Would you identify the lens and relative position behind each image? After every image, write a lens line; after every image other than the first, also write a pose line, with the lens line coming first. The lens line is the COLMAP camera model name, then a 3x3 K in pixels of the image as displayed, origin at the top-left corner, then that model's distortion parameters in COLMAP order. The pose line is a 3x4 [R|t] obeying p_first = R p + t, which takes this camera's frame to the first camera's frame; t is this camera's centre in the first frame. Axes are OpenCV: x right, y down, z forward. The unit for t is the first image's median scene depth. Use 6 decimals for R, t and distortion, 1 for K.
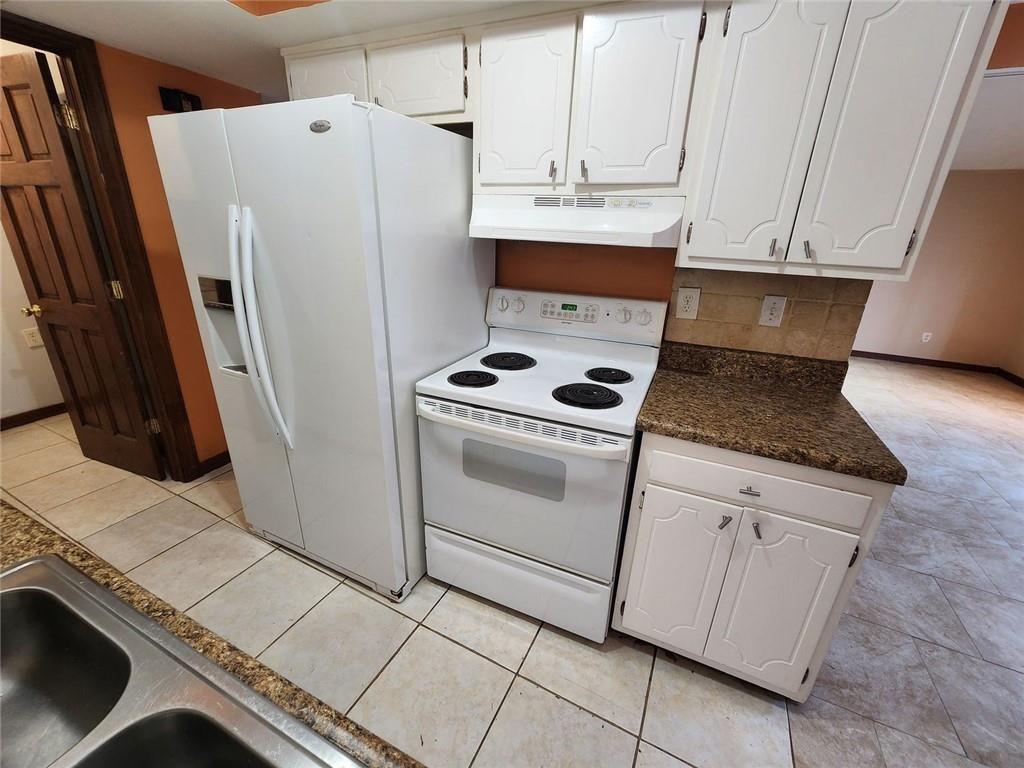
lens RADIAL K [[419.8, 0, 513.2], [0, 419.8, 383.6], [0, 0, 1]] dist [-0.000897, 0.000461]
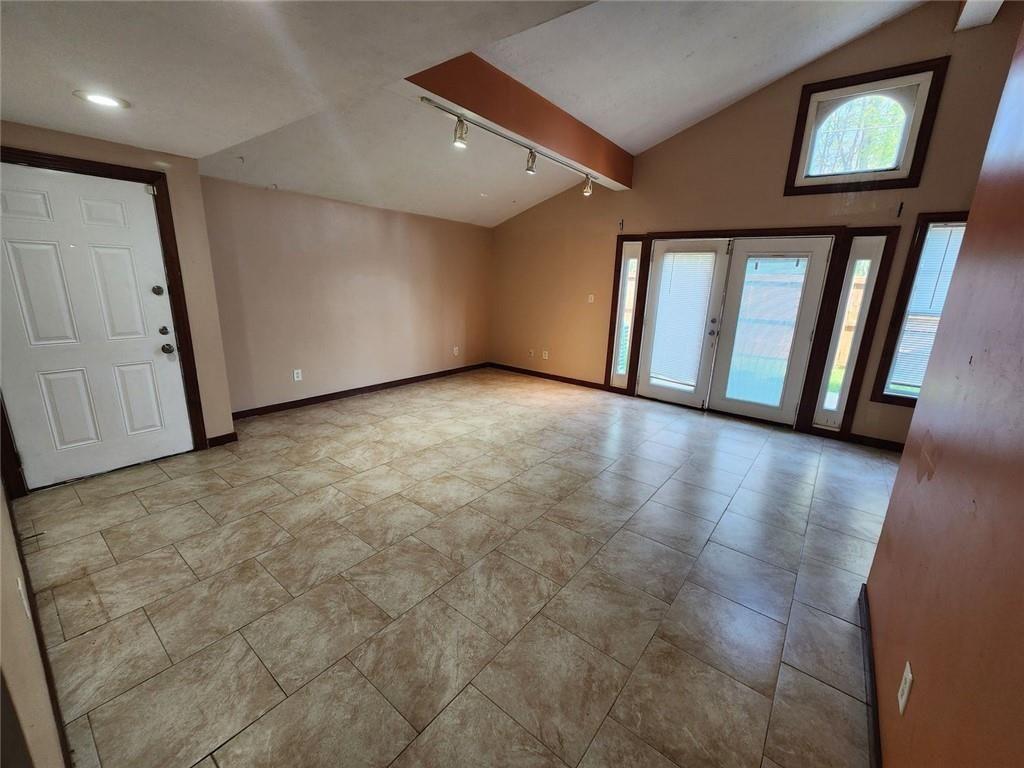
lens RADIAL K [[419.8, 0, 515.2], [0, 419.8, 382.1], [0, 0, 1]] dist [-0.000897, 0.000461]
pose [[0.221318, -0.264247, 0.938718, -0.517672], [0.311807, 0.931234, 0.188627, -0.676931], [-0.924010, 0.250953, 0.288493, 1.679529]]
